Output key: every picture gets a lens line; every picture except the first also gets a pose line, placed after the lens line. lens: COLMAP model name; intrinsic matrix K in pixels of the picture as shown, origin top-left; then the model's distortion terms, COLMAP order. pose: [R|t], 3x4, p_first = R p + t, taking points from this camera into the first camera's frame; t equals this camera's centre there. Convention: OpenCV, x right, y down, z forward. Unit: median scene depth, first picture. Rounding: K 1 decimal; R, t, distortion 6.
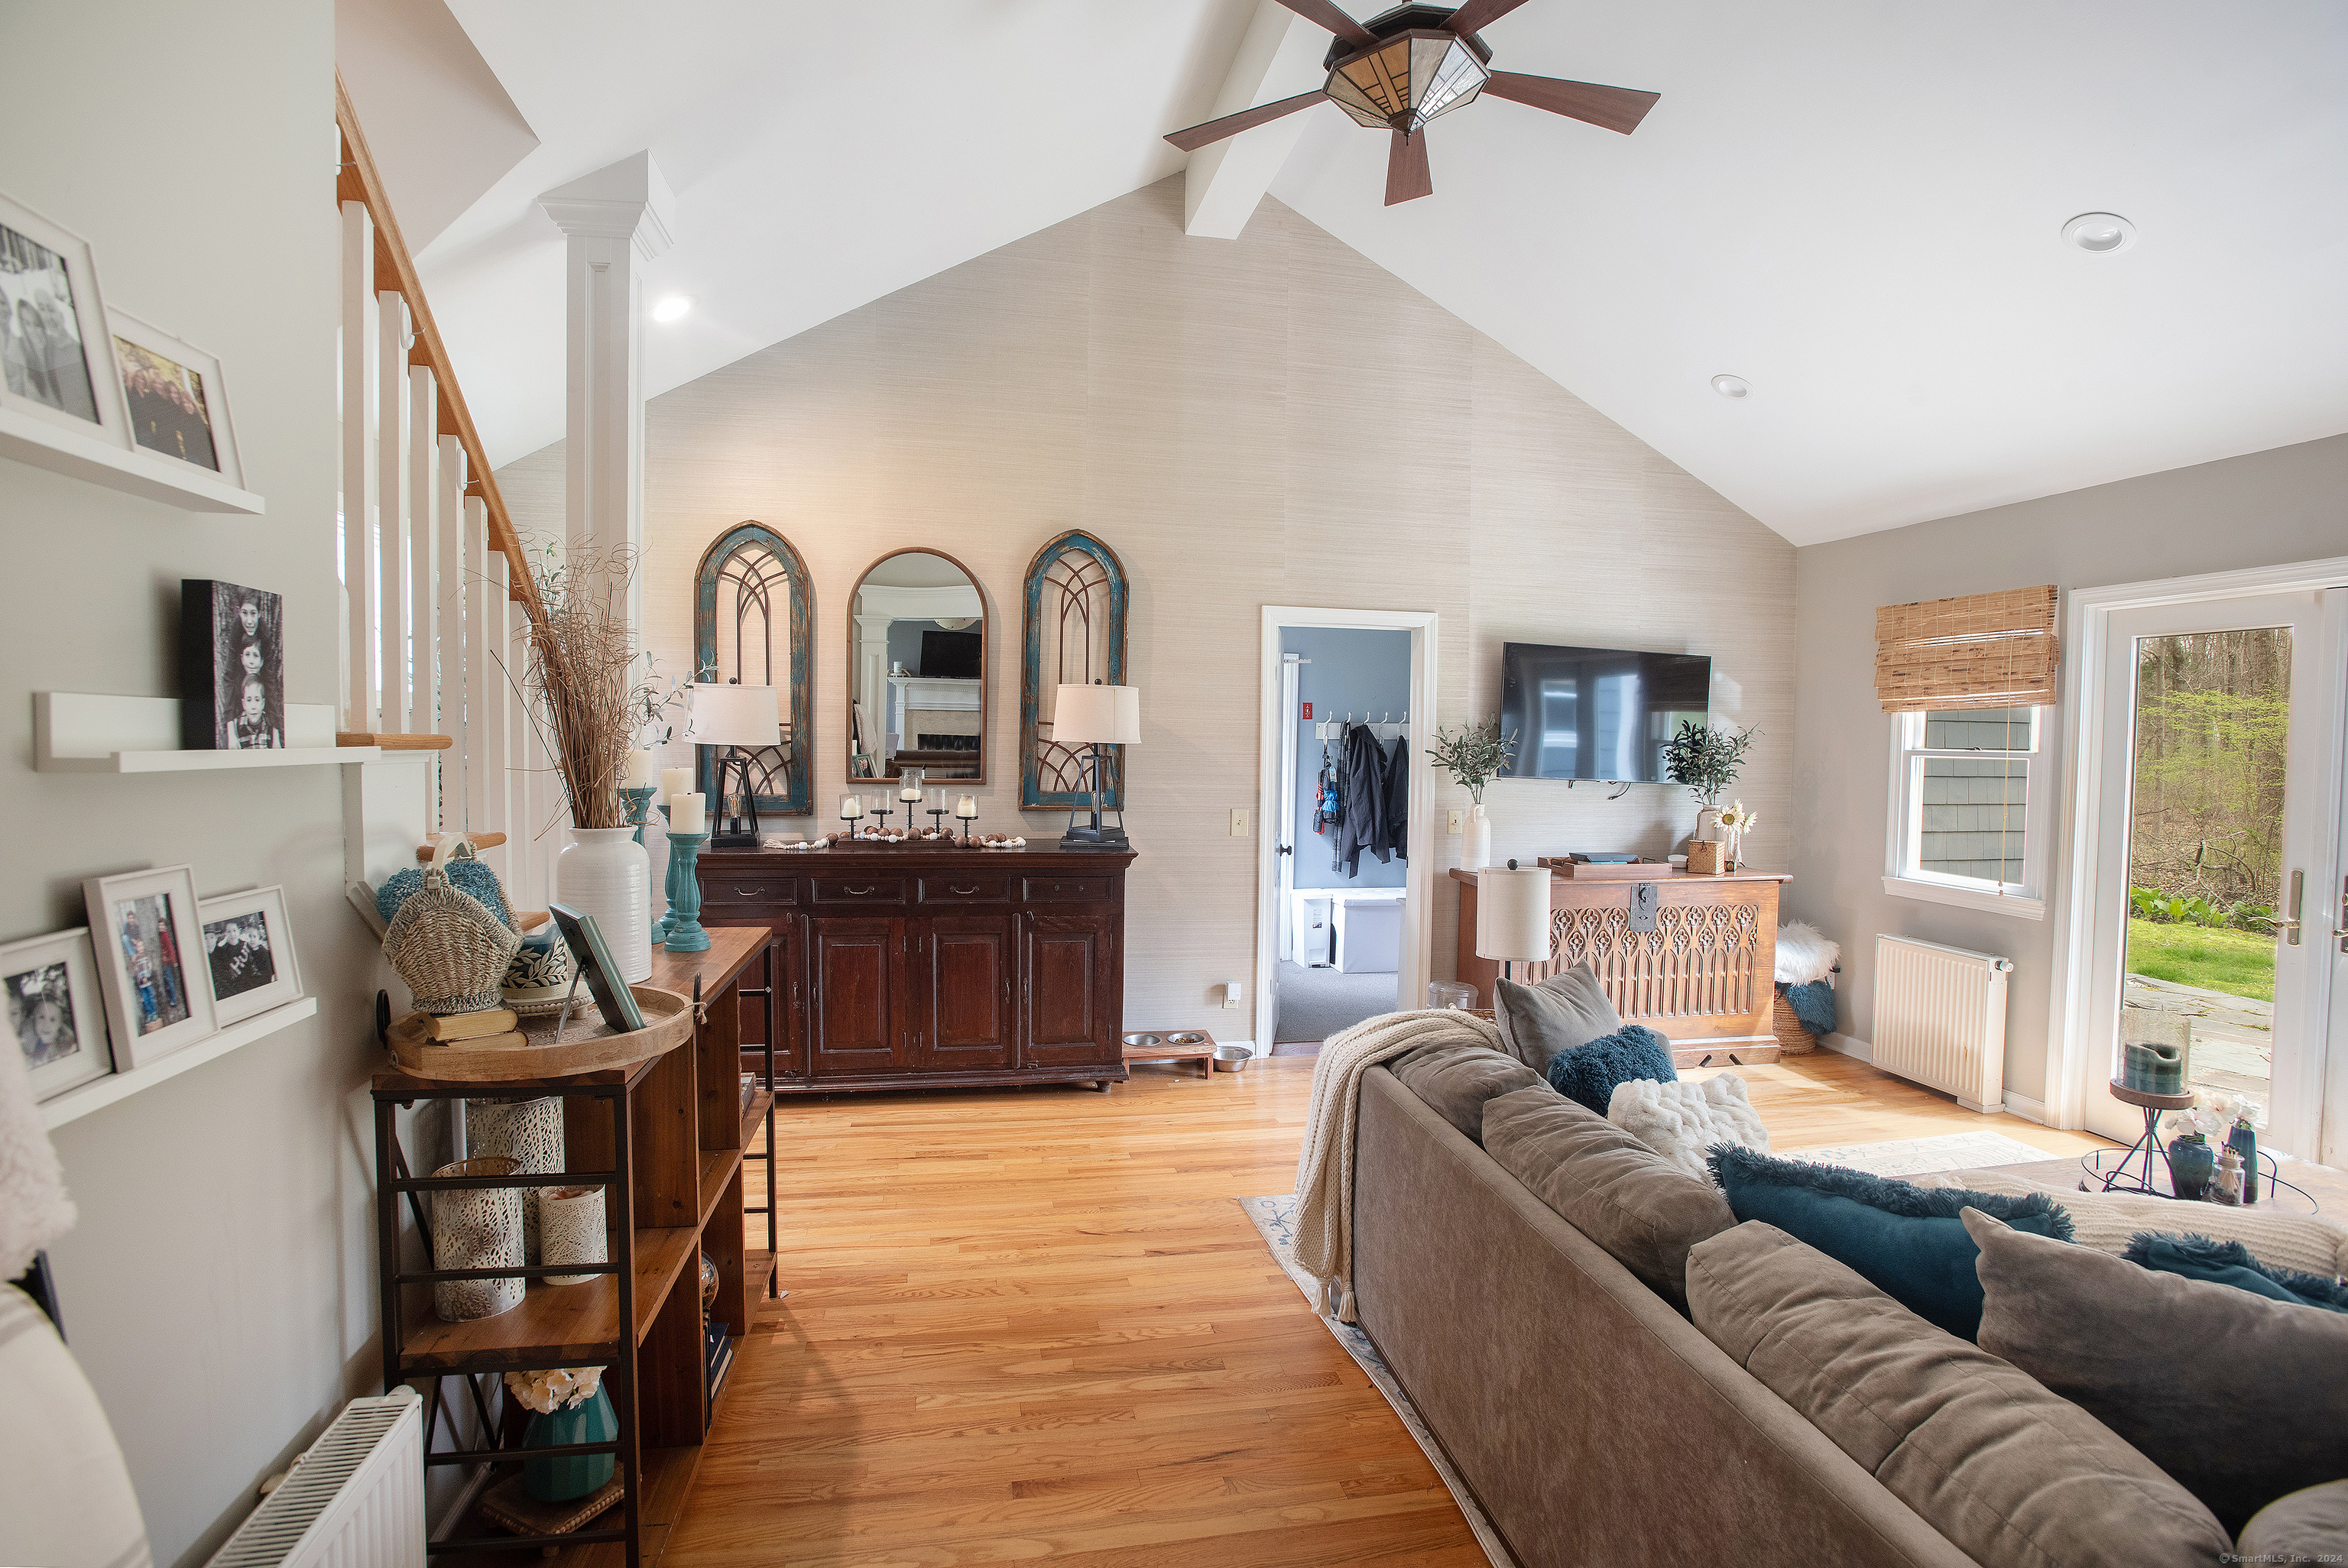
lens RADIAL K [[1166.9, 0, 1173.3], [0, 1166.9, 790.4], [0, 0, 1]] dist [-0.033847, 0.000803]
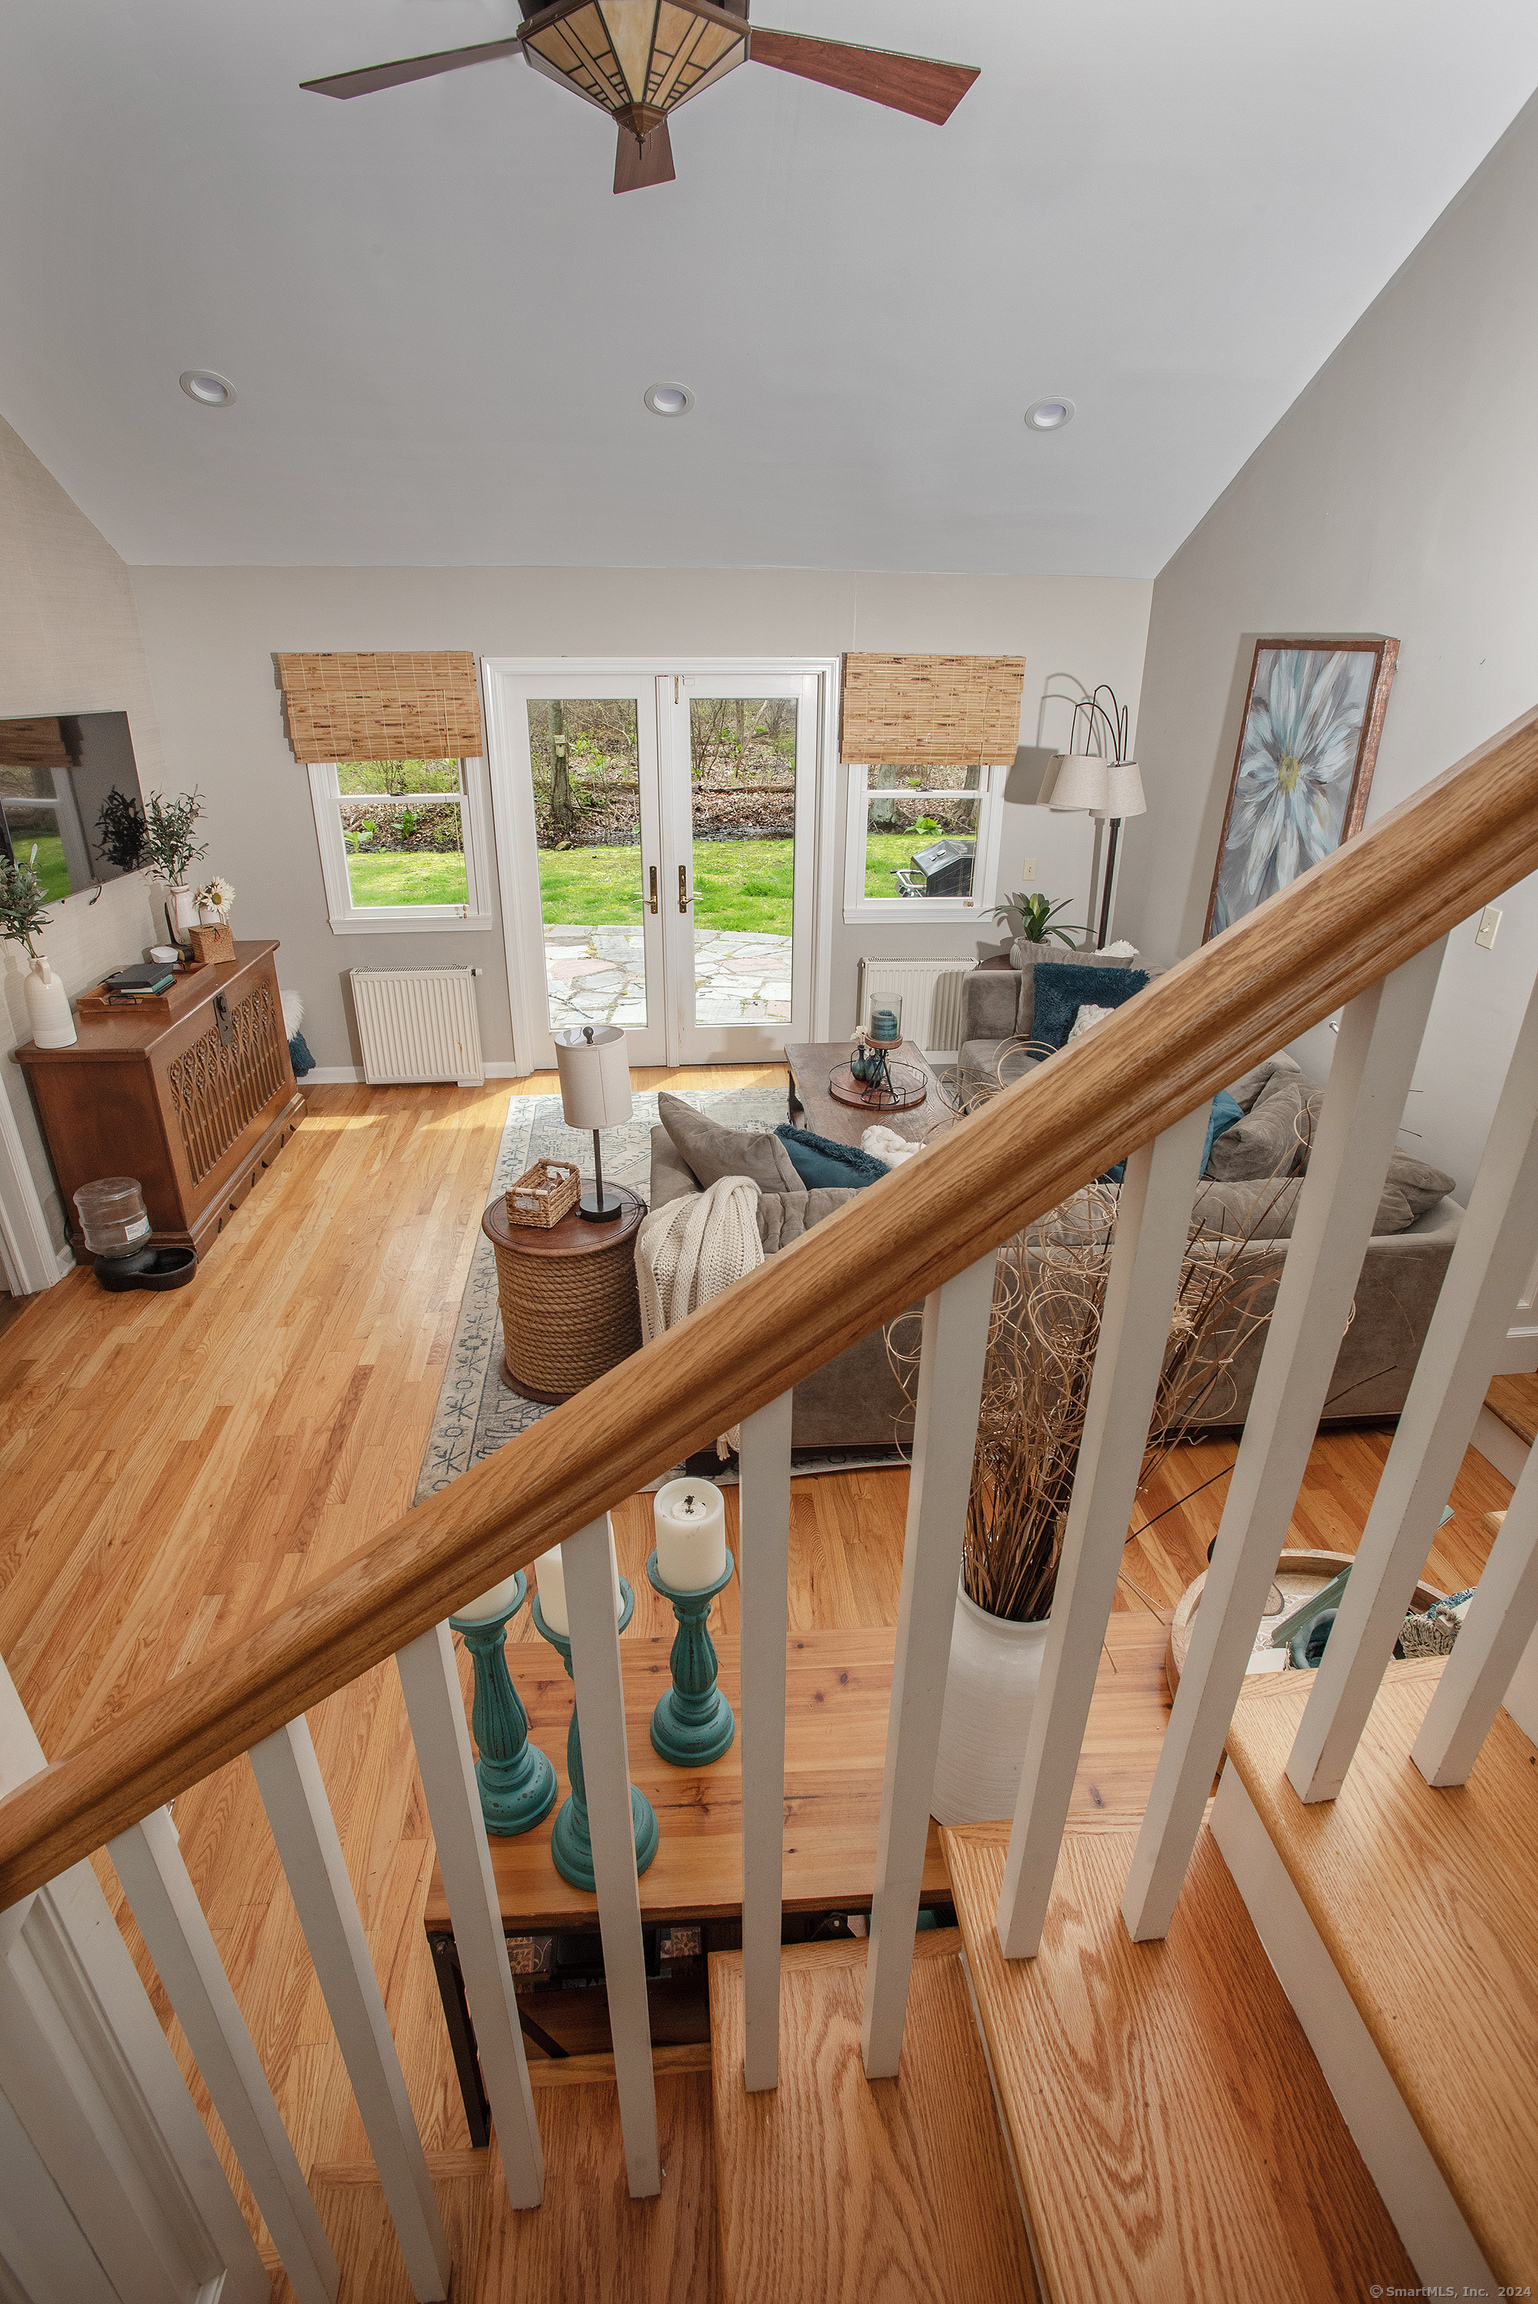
lens RADIAL K [[1145.2, 0, 766.6], [0, 1145.2, 1149.8], [0, 0, 1]] dist [-0.033847, 0.000803]
pose [[0.096738, -0.420621, 0.902064, -1.232789], [0.042822, 0.907234, 0.418440, -0.486126], [-0.994388, -0.001851, 0.105776, 1.446404]]
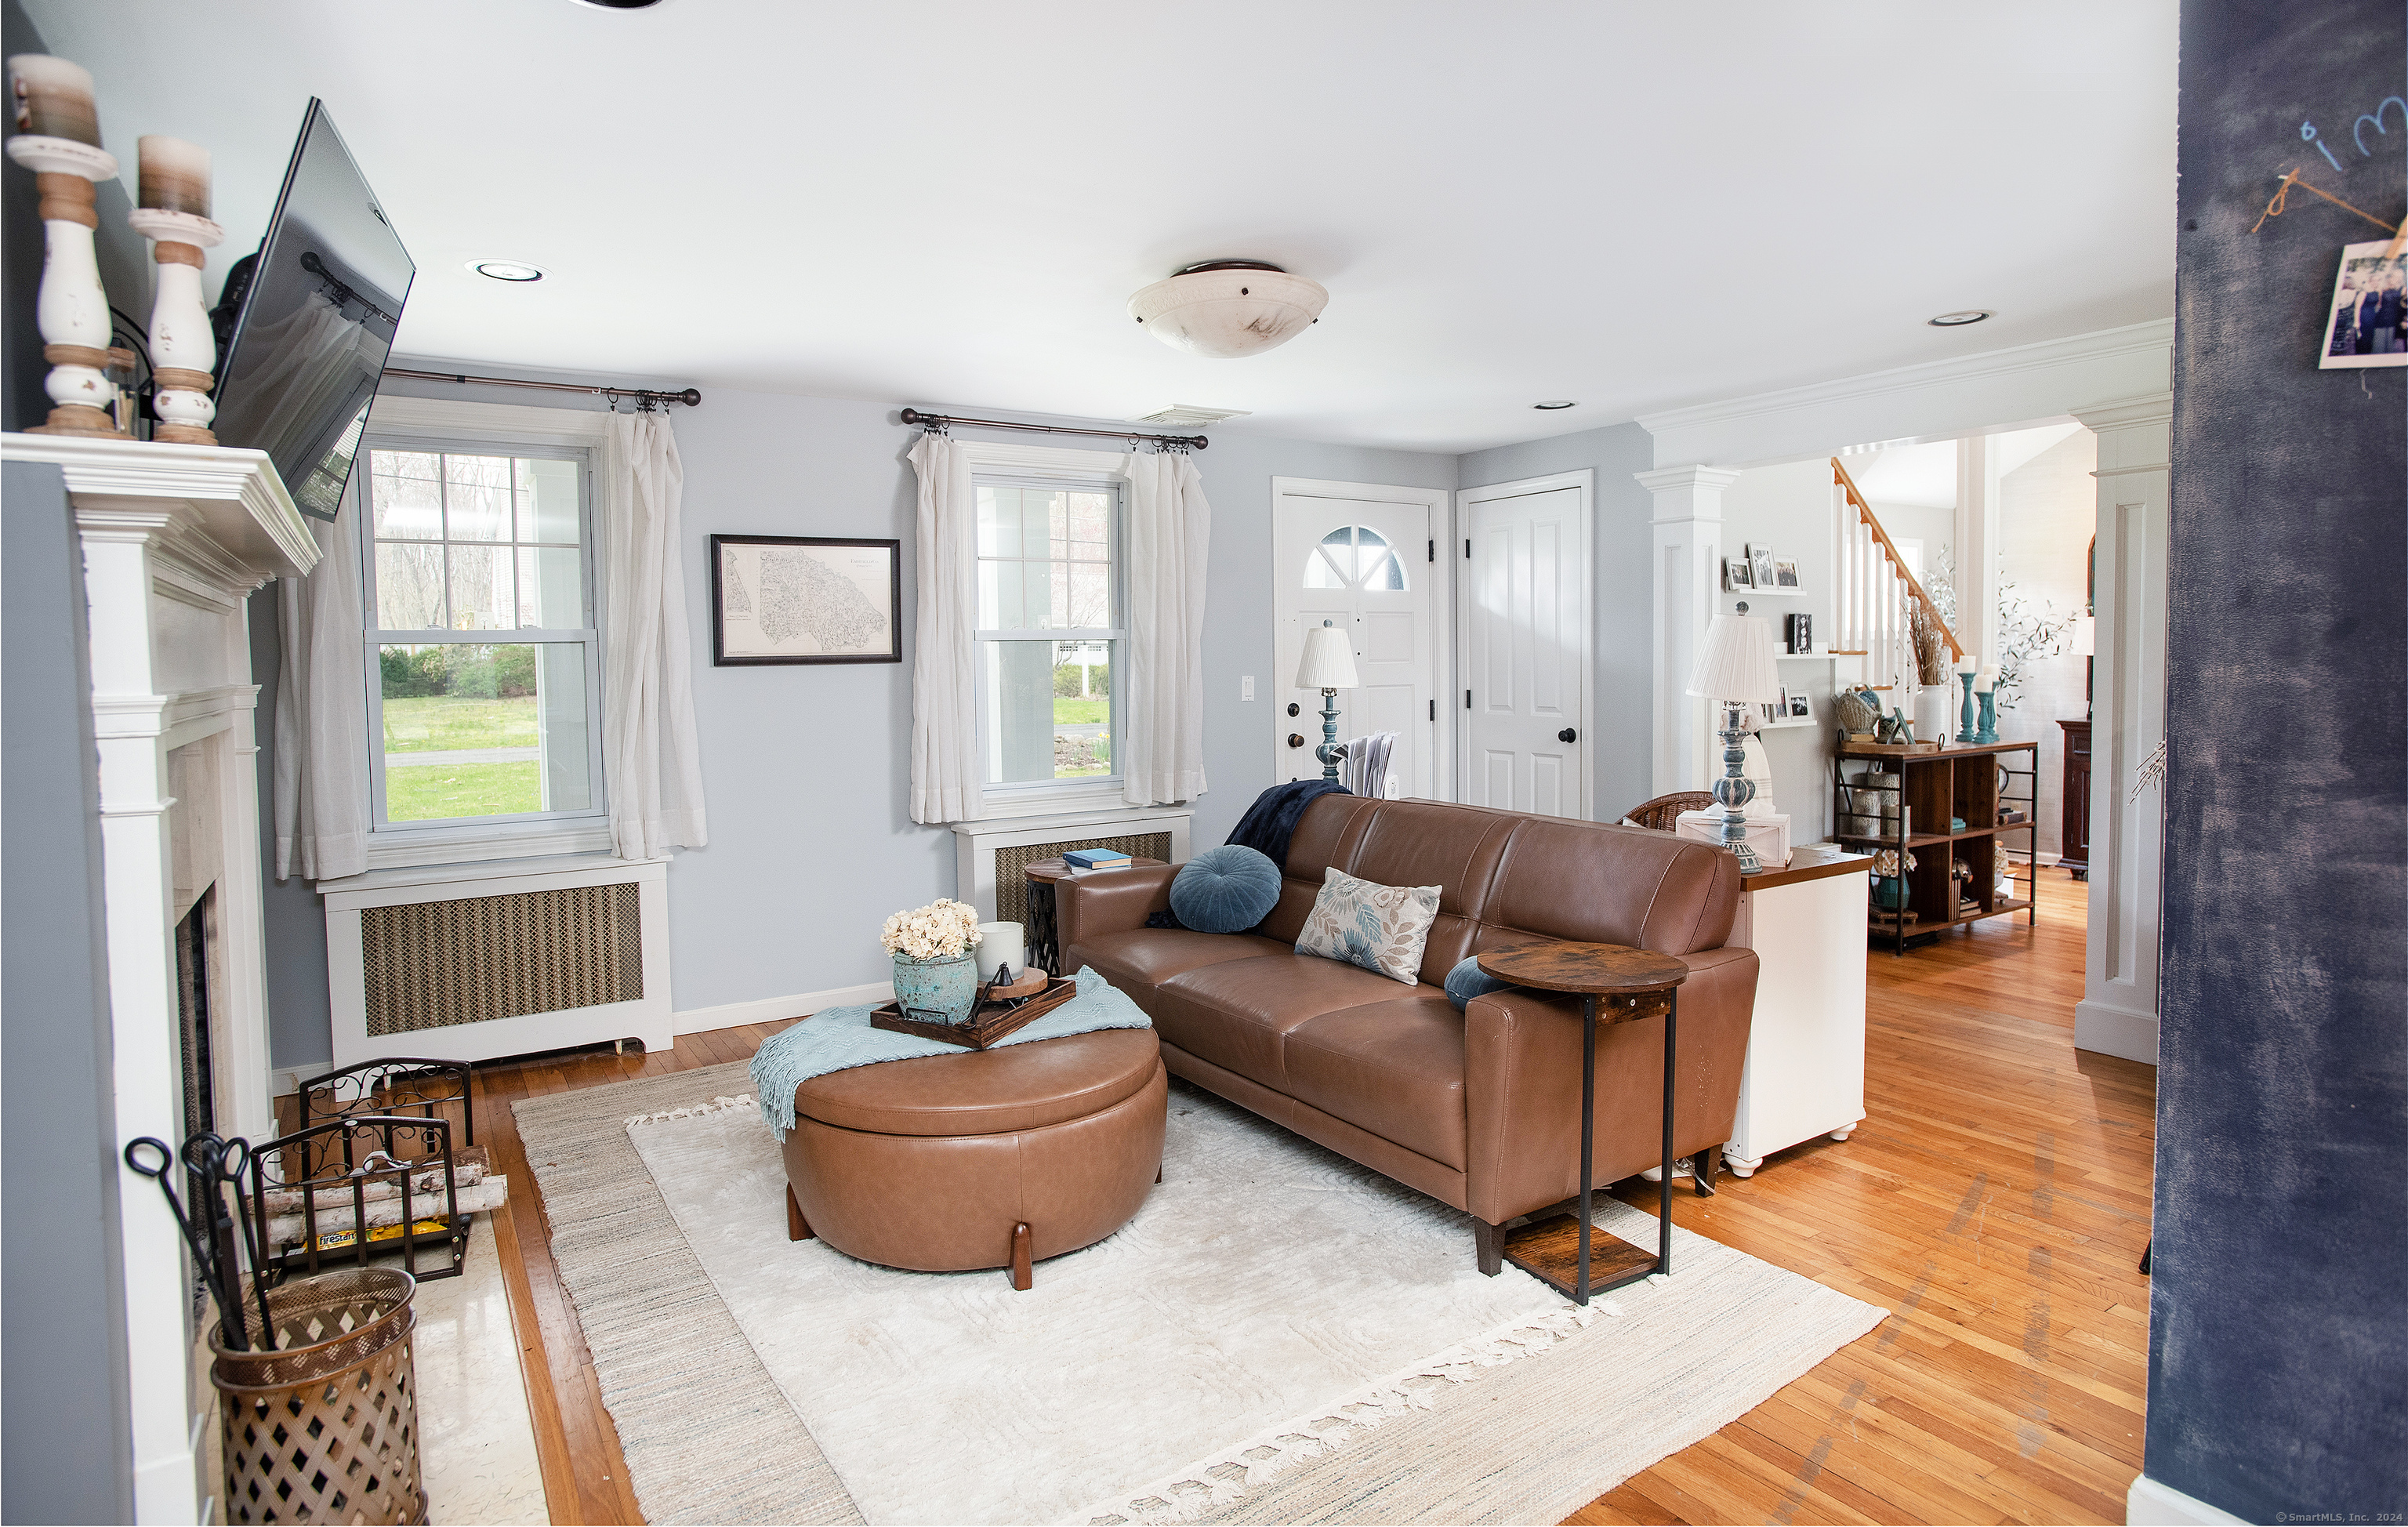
lens RADIAL K [[1297.4, 0, 1225.4], [0, 1297.4, 711.5], [0, 0, 1]] dist [-0.001317, 0.000593]
pose [[0.396244, 0.017725, -0.917974, 1.971613], [-0.022576, 0.999699, 0.009558, 0.127565], [0.917868, 0.016936, 0.396525, -2.039973]]
